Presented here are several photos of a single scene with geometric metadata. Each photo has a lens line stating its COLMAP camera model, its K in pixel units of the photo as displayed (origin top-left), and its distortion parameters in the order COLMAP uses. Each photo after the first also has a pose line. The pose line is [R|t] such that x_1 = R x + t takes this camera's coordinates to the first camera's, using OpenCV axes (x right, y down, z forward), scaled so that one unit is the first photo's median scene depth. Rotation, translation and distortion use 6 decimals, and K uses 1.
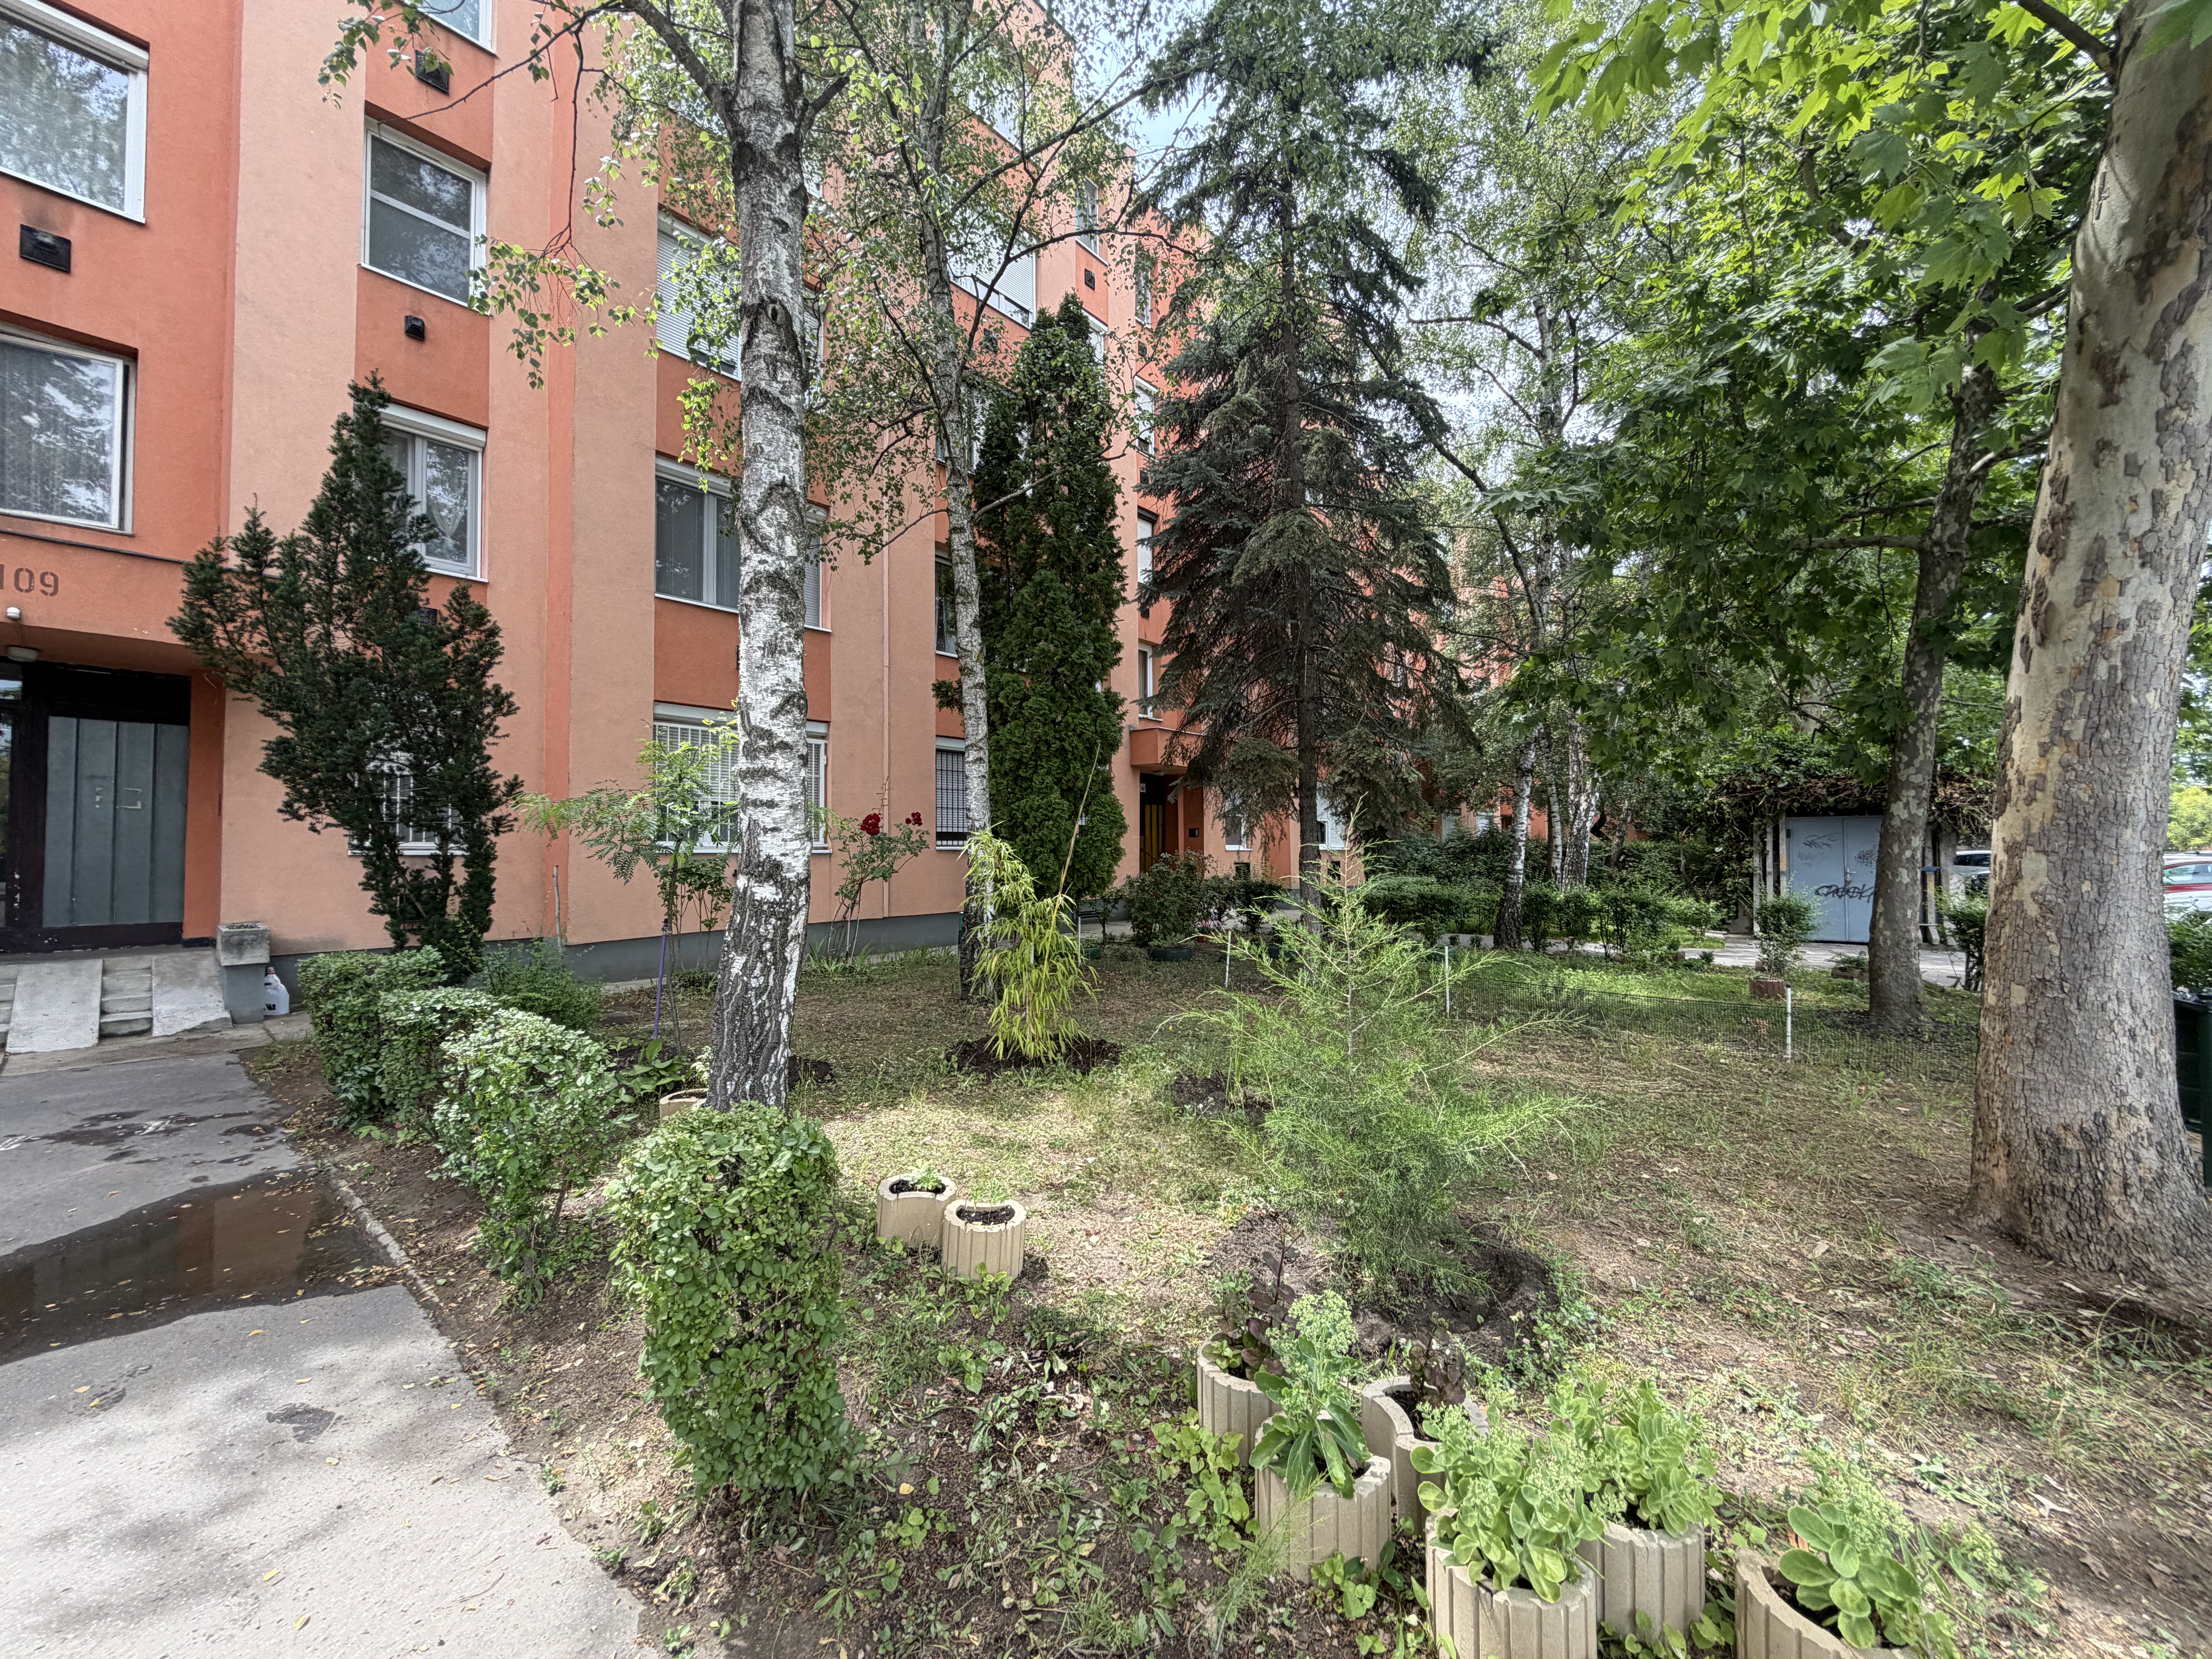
lens RADIAL K [[880.5, 0, 1108.4], [0, 880.5, 831.1], [0, 0, 1]] dist [0.001253, 0.000085]
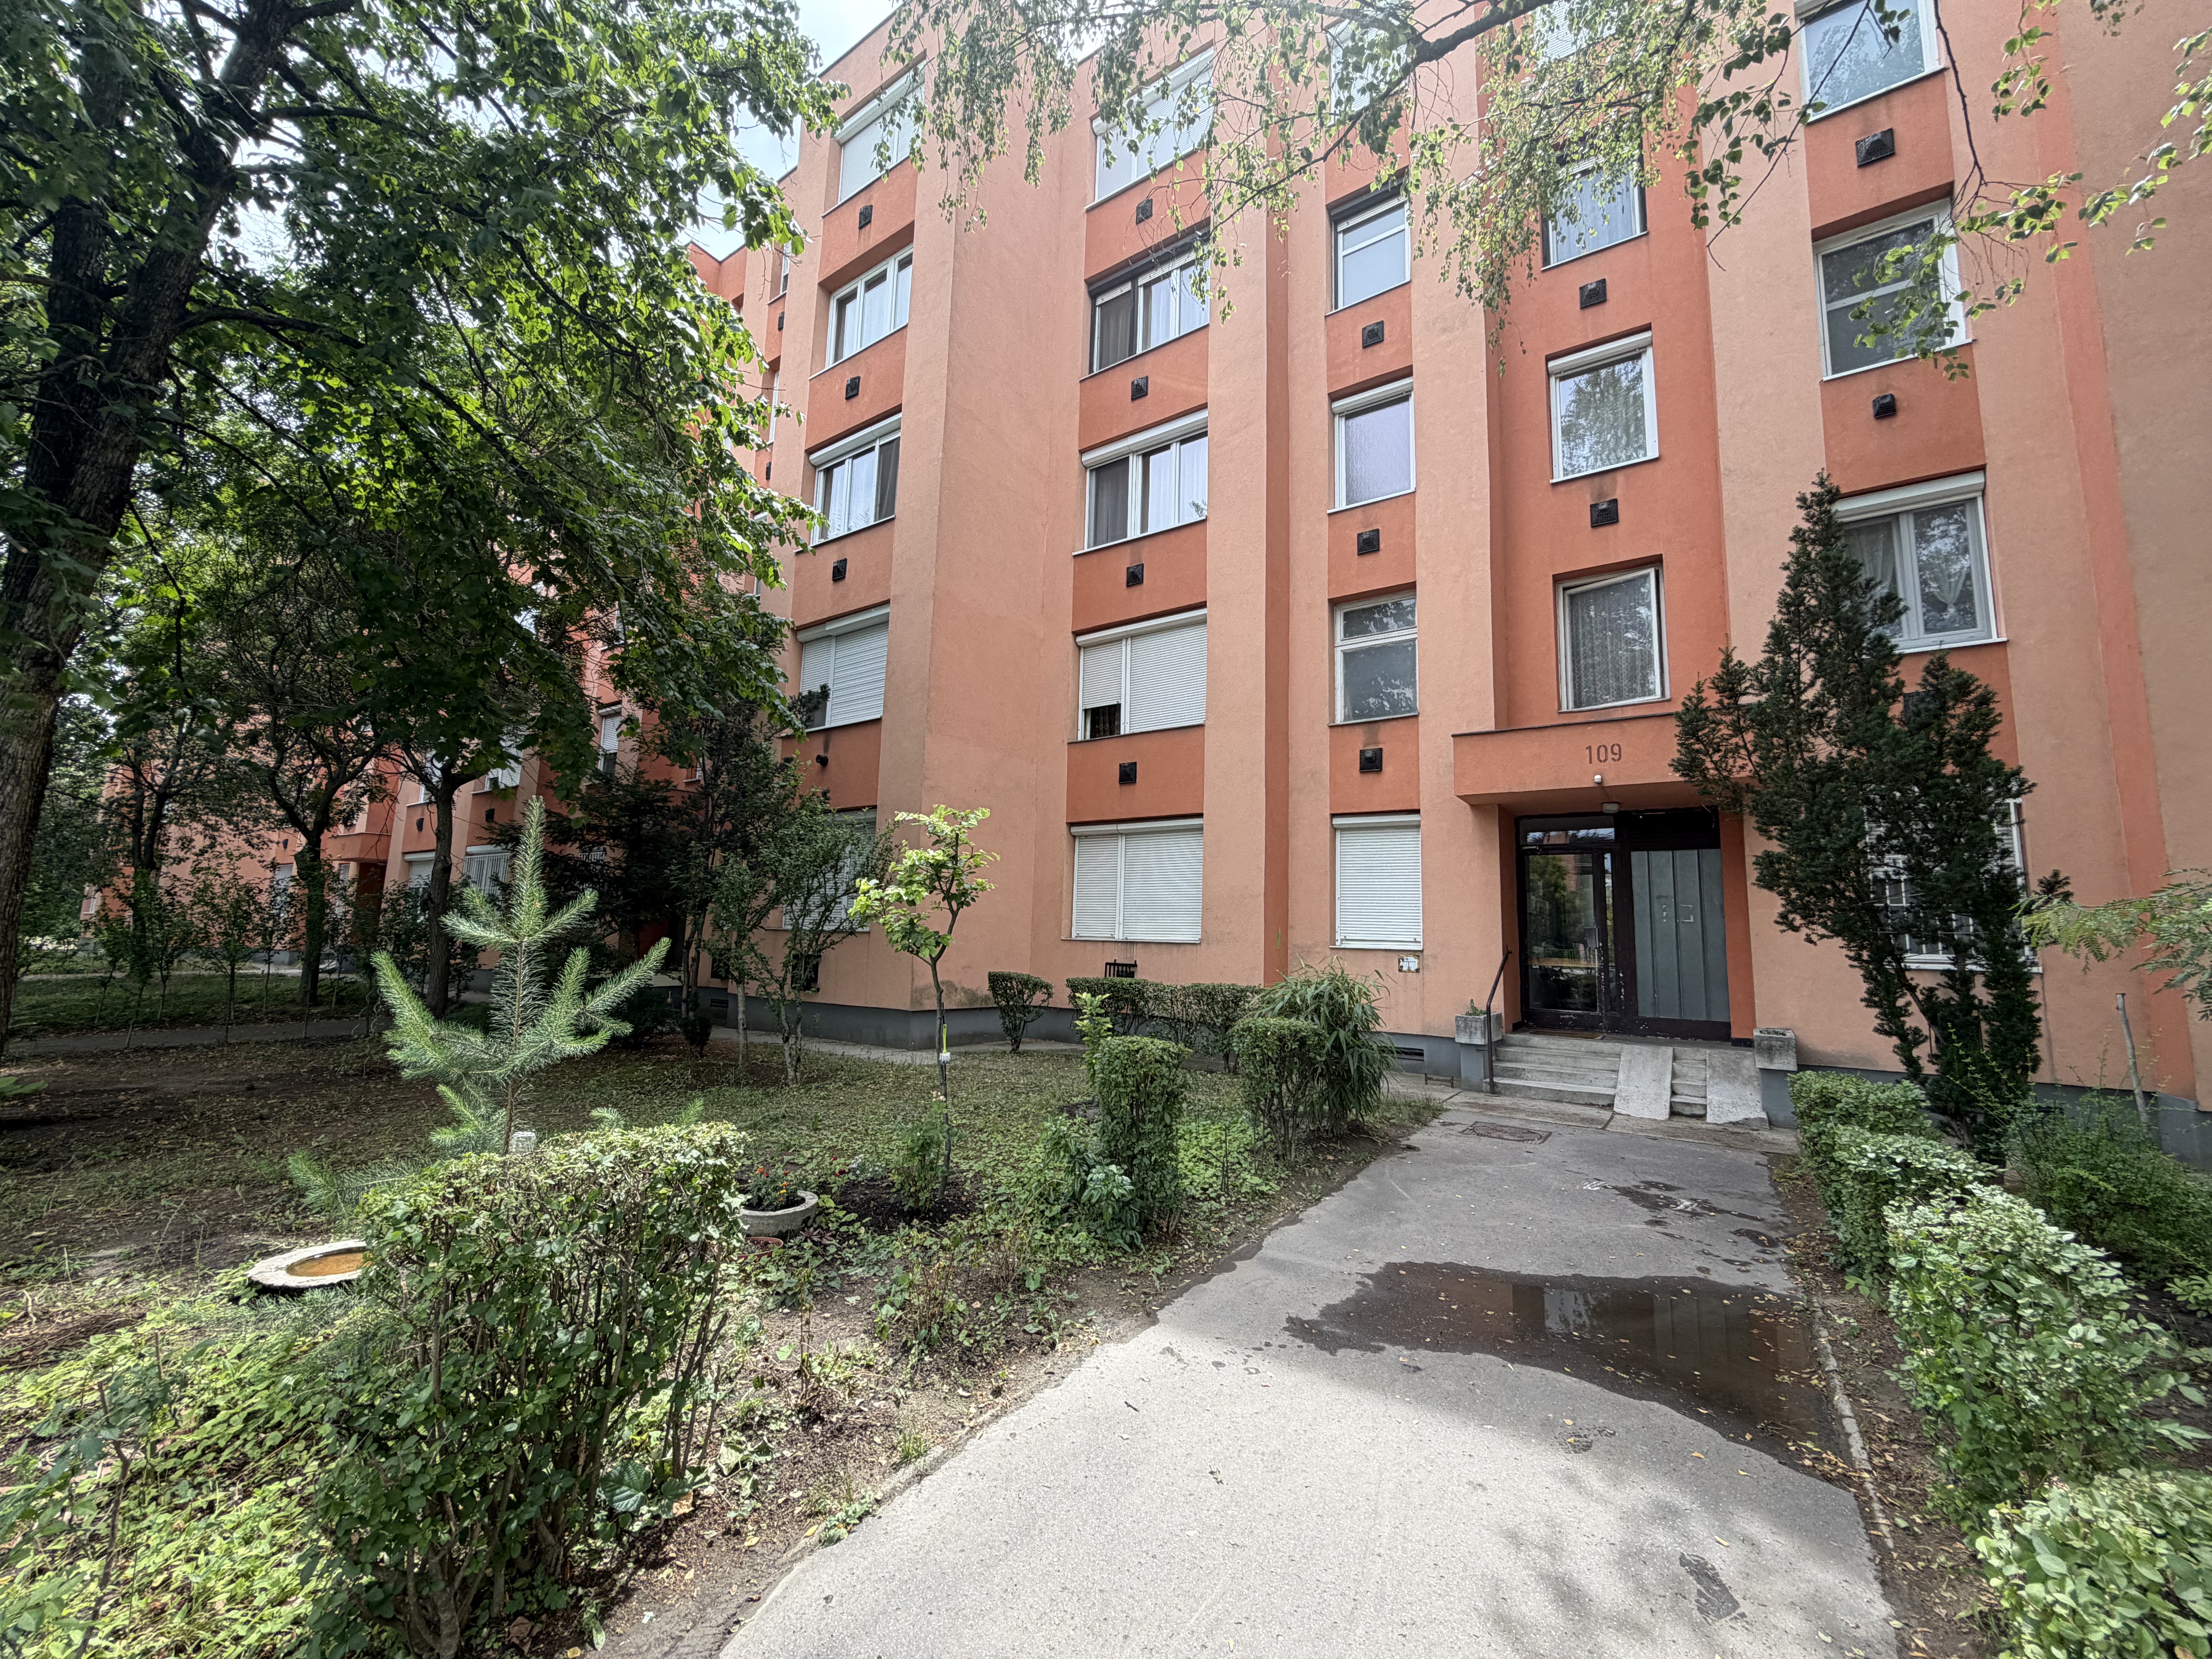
lens RADIAL K [[880.5, 0, 1099.1], [0, 880.5, 826.3], [0, 0, 1]] dist [0.001253, 0.000085]
pose [[0.099066, -0.122437, -0.987520, 0.014958], [-0.003695, 0.992349, -0.123406, -0.003985], [0.995074, 0.015874, 0.097855, 0.102906]]
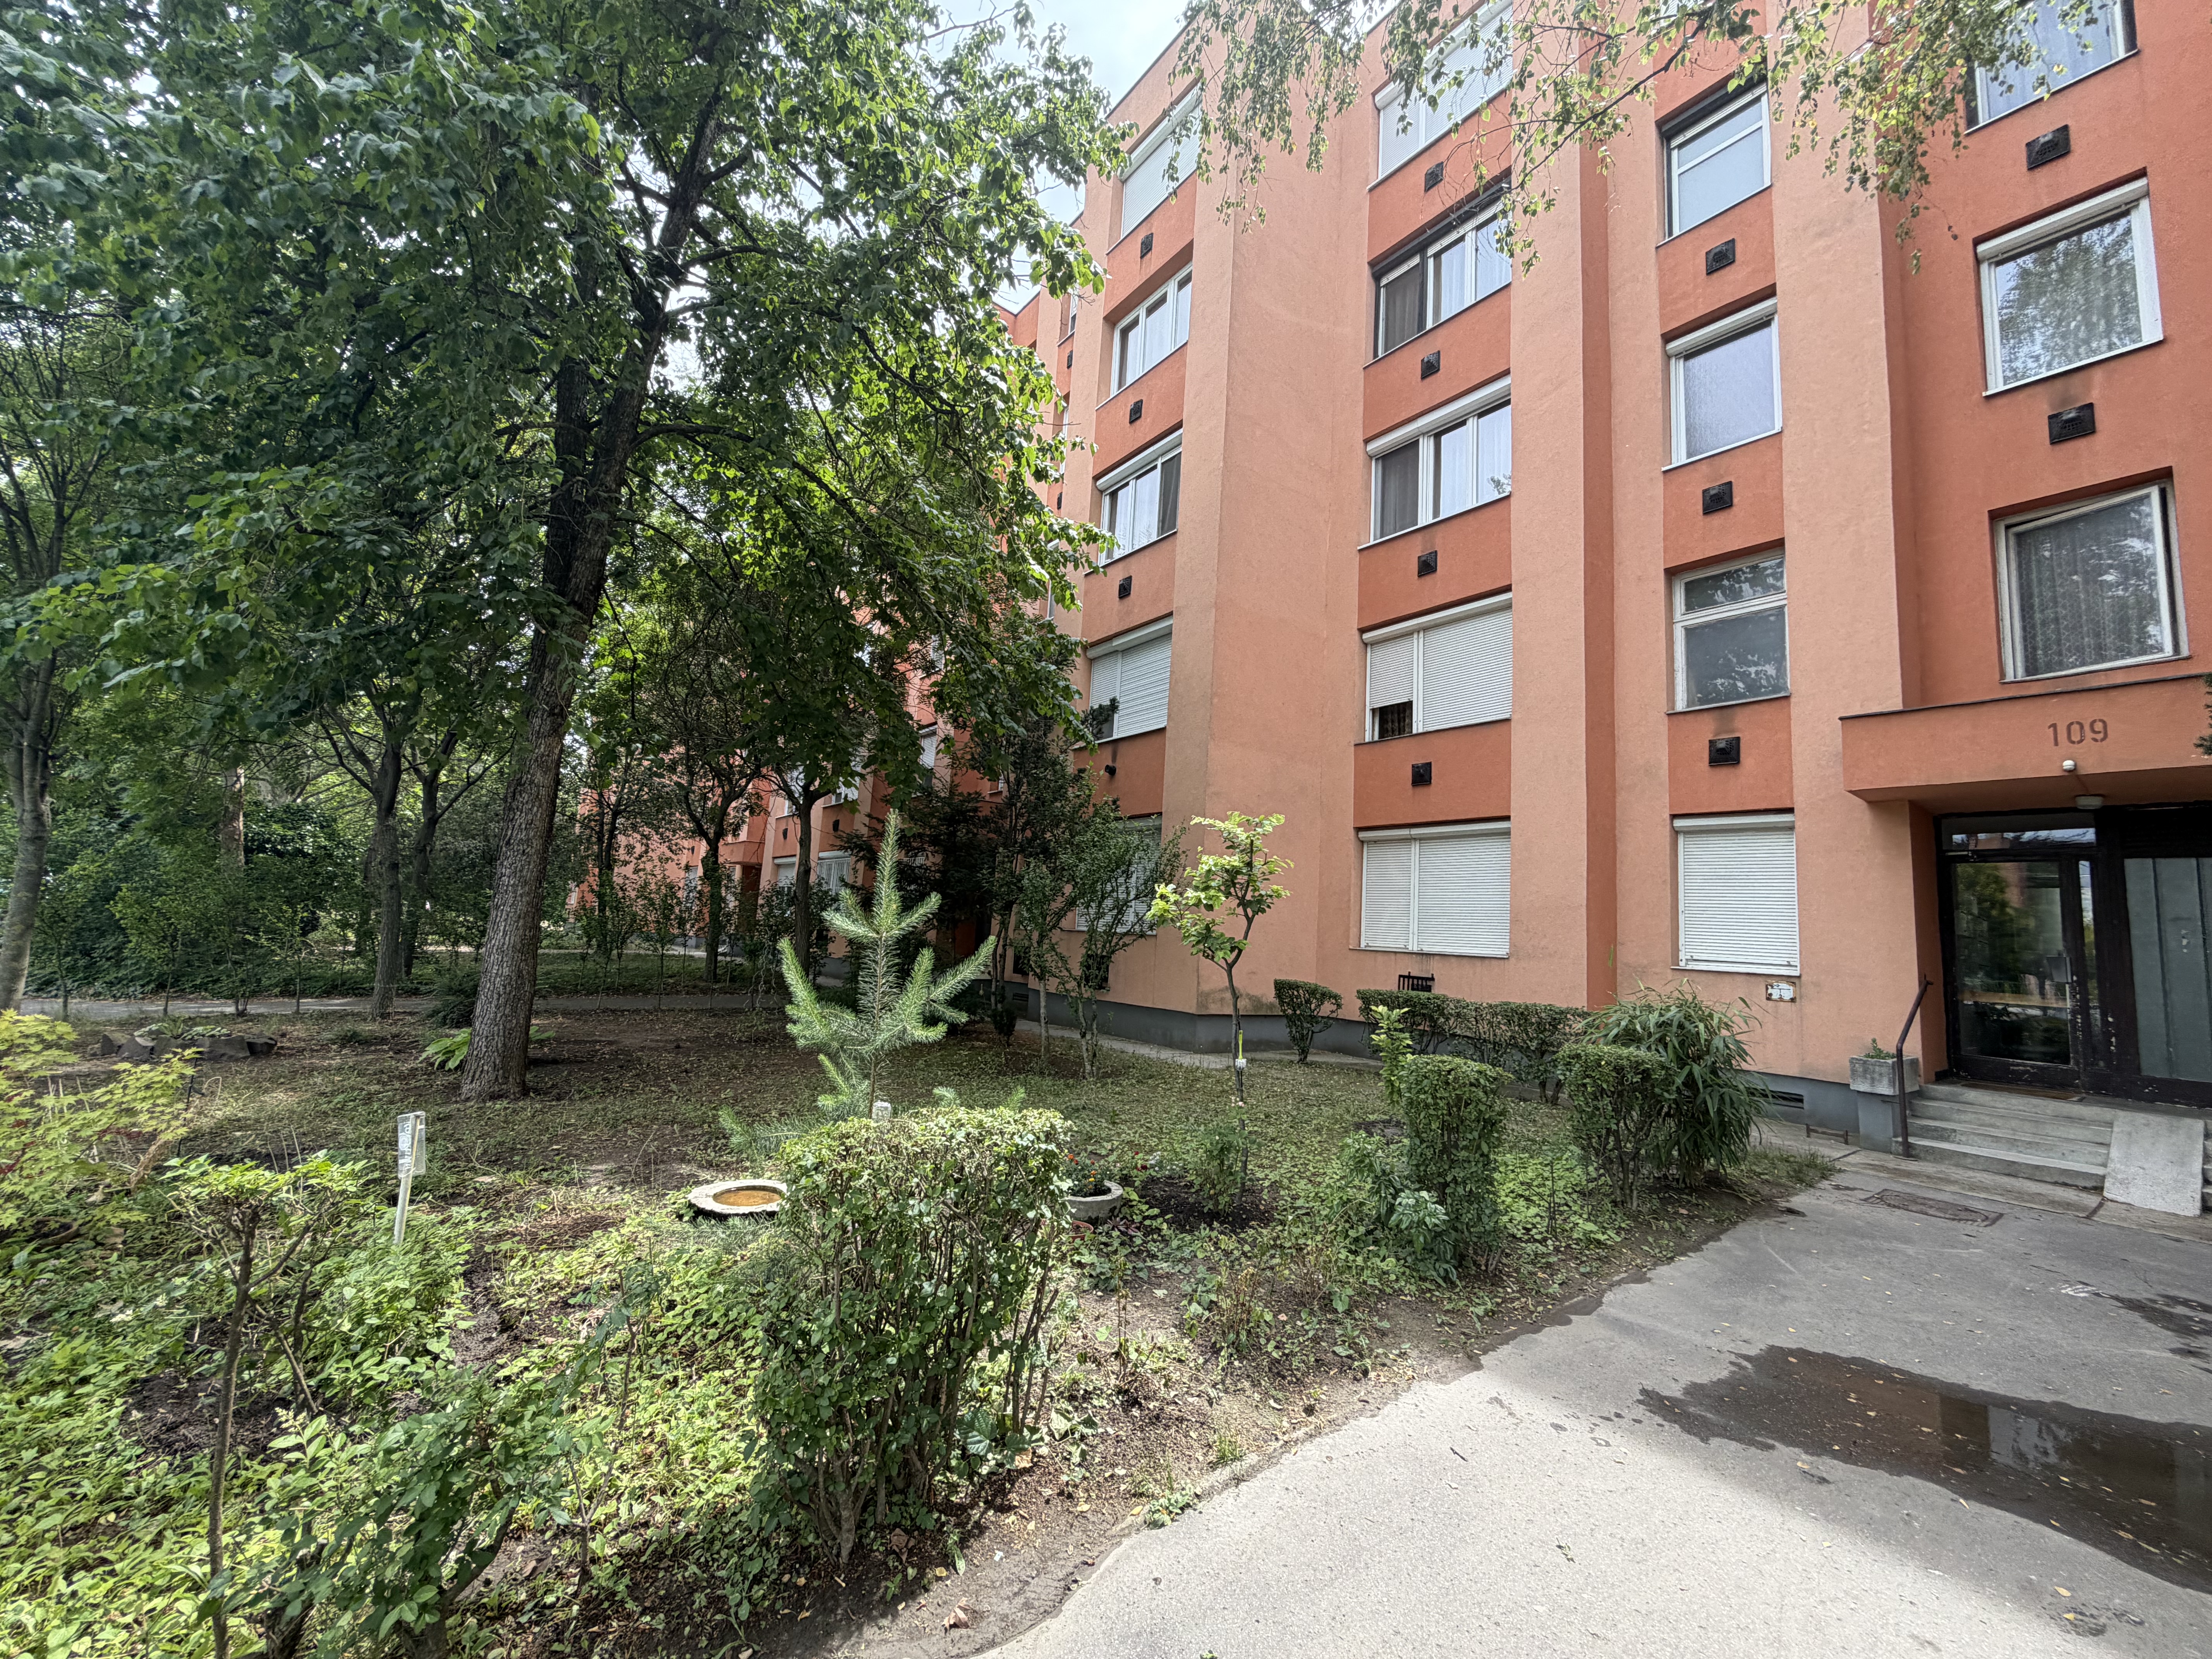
lens RADIAL K [[880.5, 0, 1097.2], [0, 880.5, 825.5], [0, 0, 1]] dist [0.001253, 0.000085]
pose [[-0.208016, -0.128315, -0.969672, 0.018047], [-0.034083, 0.991707, -0.123920, -0.004846], [0.977531, 0.007272, -0.210664, 0.083904]]
